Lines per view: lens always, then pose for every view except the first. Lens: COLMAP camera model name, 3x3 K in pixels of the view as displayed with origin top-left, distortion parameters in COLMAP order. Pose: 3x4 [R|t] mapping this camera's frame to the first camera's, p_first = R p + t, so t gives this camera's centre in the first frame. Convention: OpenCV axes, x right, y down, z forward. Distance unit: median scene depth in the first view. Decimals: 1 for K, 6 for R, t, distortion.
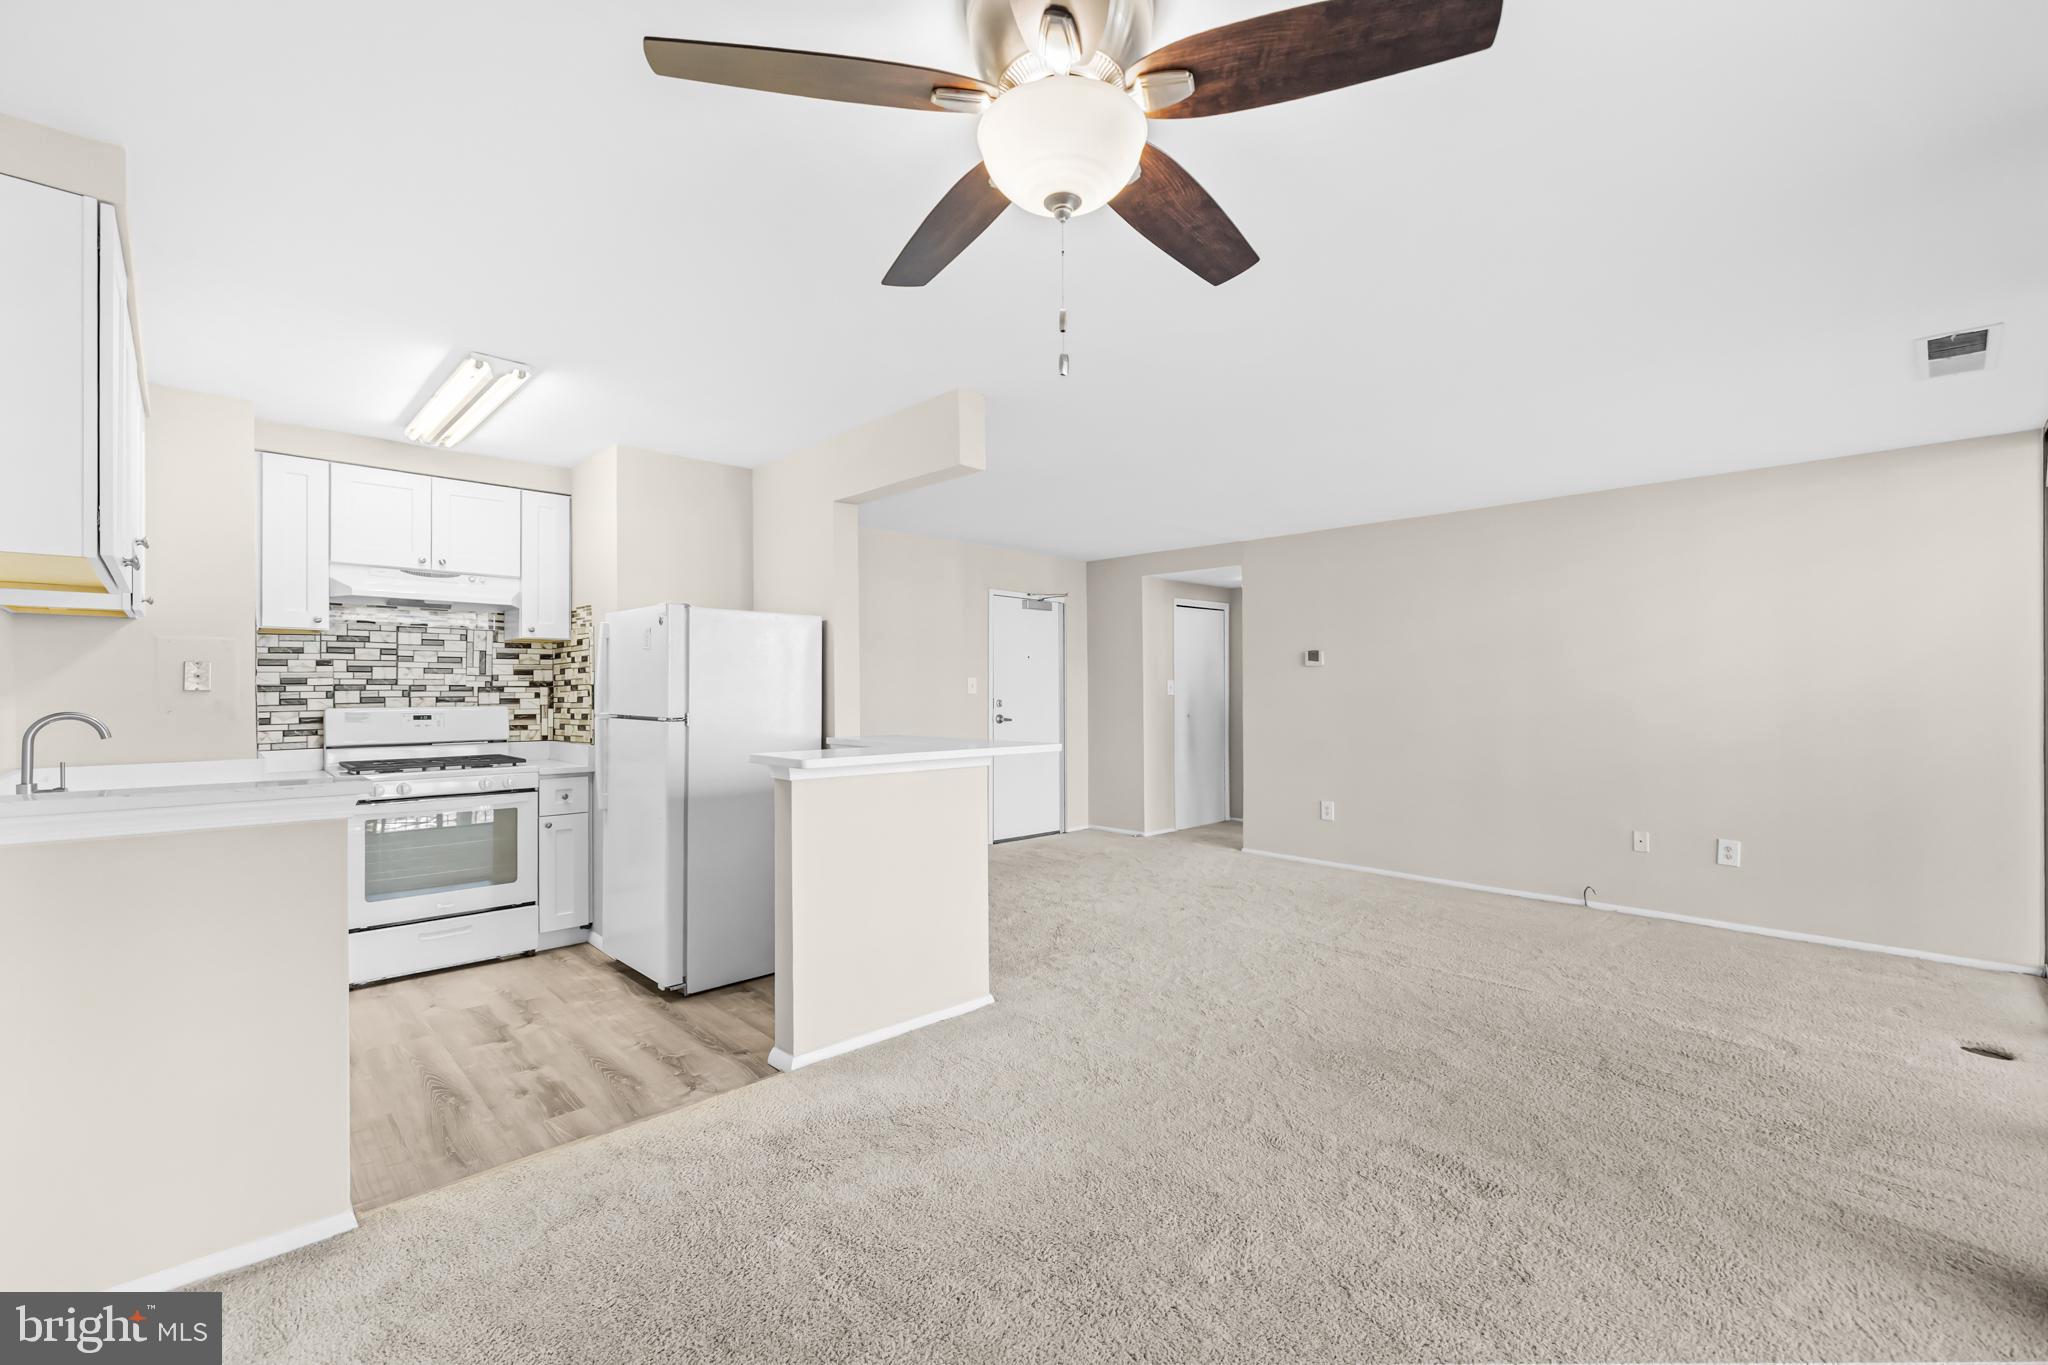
lens RADIAL K [[854.6, 0, 1016.8], [0, 854.6, 688.9], [0, 0, 1]] dist [-0.001108, 0.000042]
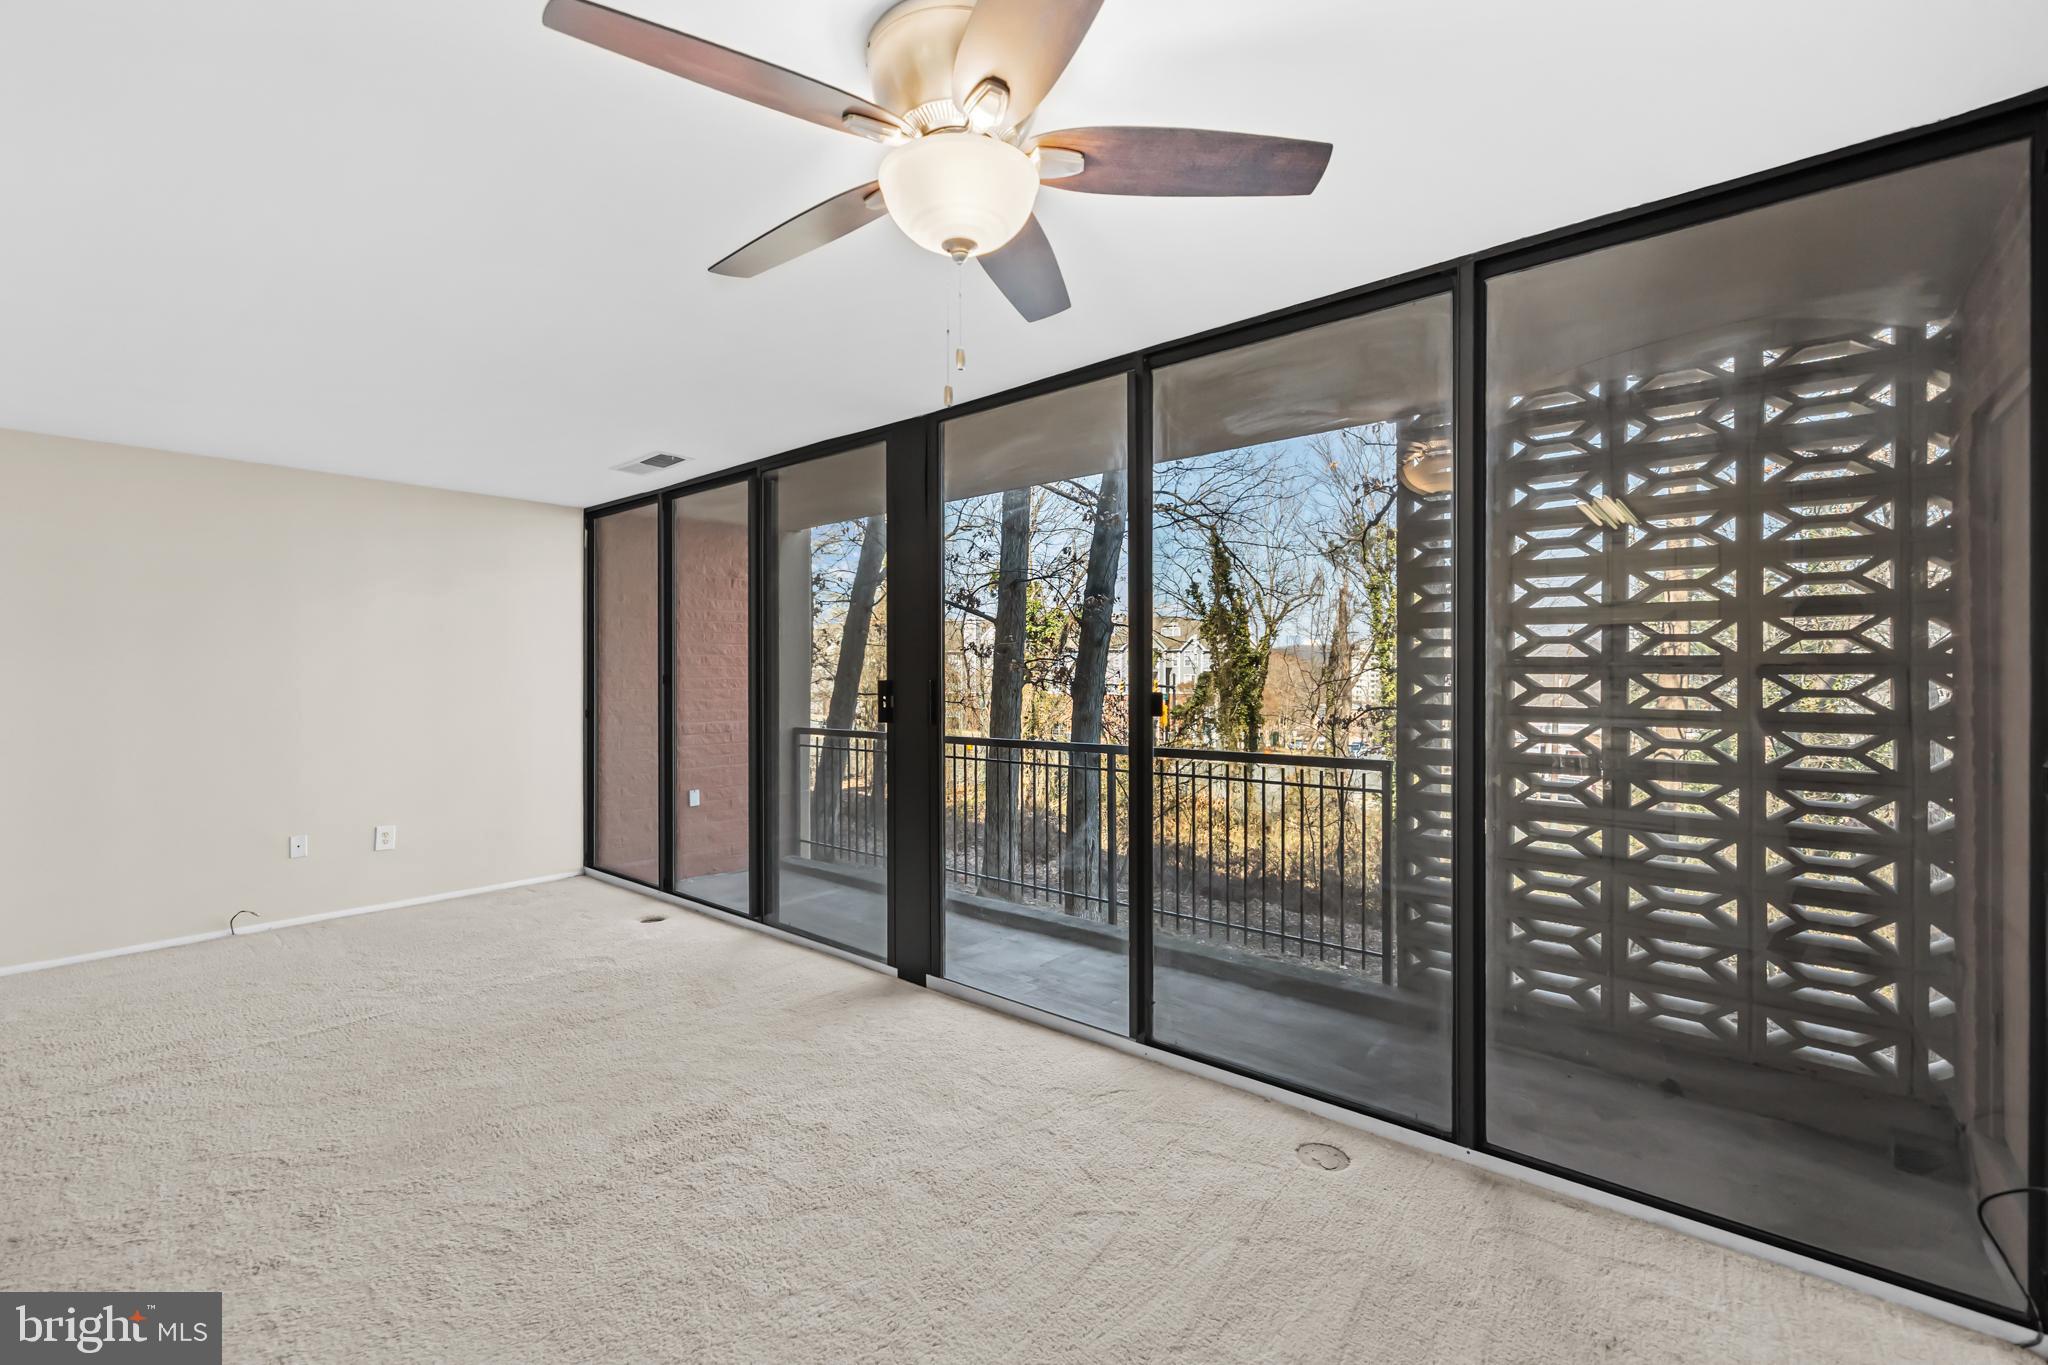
lens RADIAL K [[884.9, 0, 999.0], [0, 884.9, 671.7], [0, 0, 1]] dist [0.009729, -0.006470]
pose [[-0.087770, 0.001526, 0.996140, -0.363733], [0.000579, 0.999999, -0.001481, -0.013915], [-0.996141, 0.000447, -0.087771, 0.366198]]
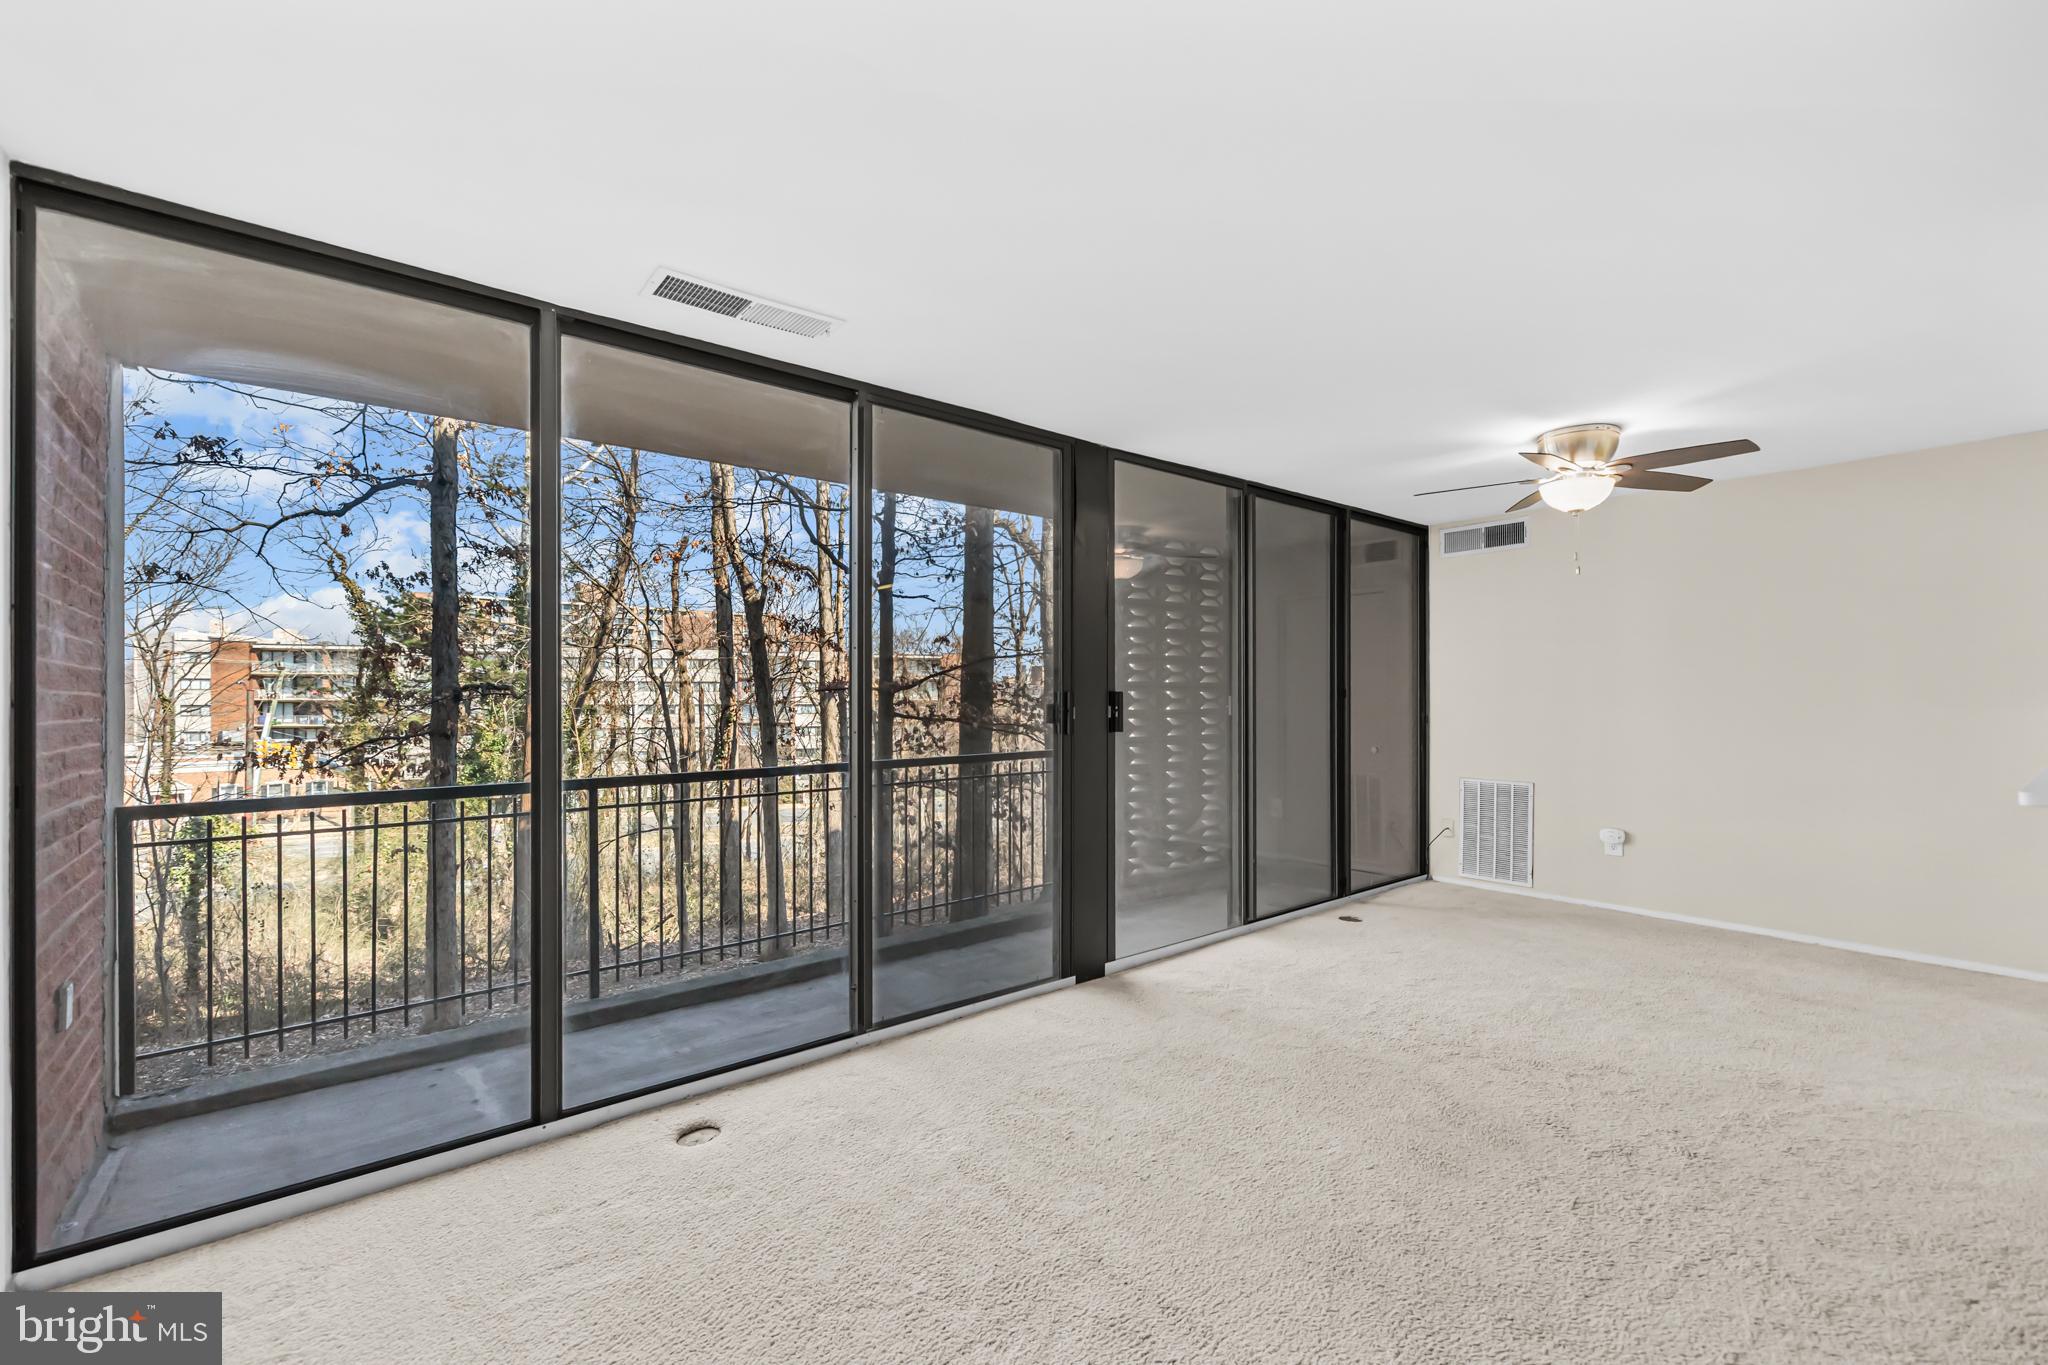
lens RADIAL K [[873.6, 0, 1024.8], [0, 873.6, 704.4], [0, 0, 1]] dist [0.001367, 0.000592]
pose [[-0.997326, 0.001135, 0.073066, 0.546417], [0.001497, 0.999987, 0.004895, 0.002041], [-0.073060, 0.004991, -0.997315, 1.312872]]
